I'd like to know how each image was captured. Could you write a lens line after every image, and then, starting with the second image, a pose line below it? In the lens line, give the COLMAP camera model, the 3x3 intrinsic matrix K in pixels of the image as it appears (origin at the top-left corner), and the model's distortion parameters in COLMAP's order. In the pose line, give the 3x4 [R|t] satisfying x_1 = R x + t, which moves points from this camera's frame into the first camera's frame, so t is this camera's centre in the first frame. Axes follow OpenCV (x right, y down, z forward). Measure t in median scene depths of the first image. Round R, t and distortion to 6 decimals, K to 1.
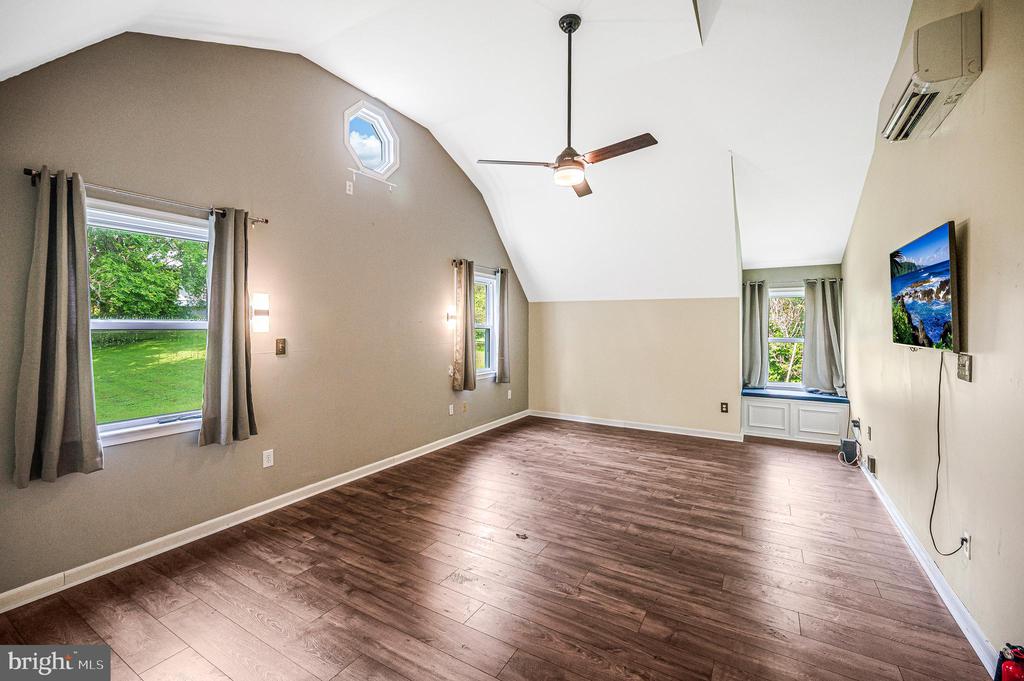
lens RADIAL K [[432.8, 0, 514.8], [0, 432.8, 324.4], [0, 0, 1]] dist [0.000352, -0.000110]
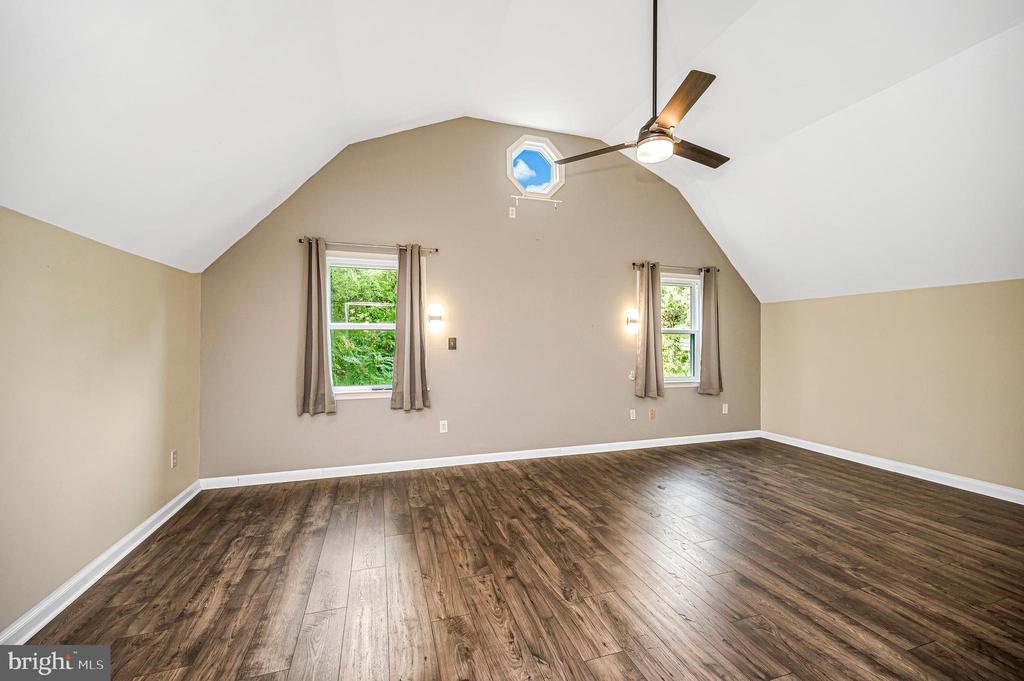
lens RADIAL K [[413.7, 0, 513.4], [0, 413.7, 341.3], [0, 0, 1]] dist [-0.000095, -0.000610]
pose [[0.757977, 0.001295, -0.652280, 0.366152], [0.002827, 0.999982, 0.005271, 0.032195], [0.652275, -0.005839, 0.757960, 0.142847]]
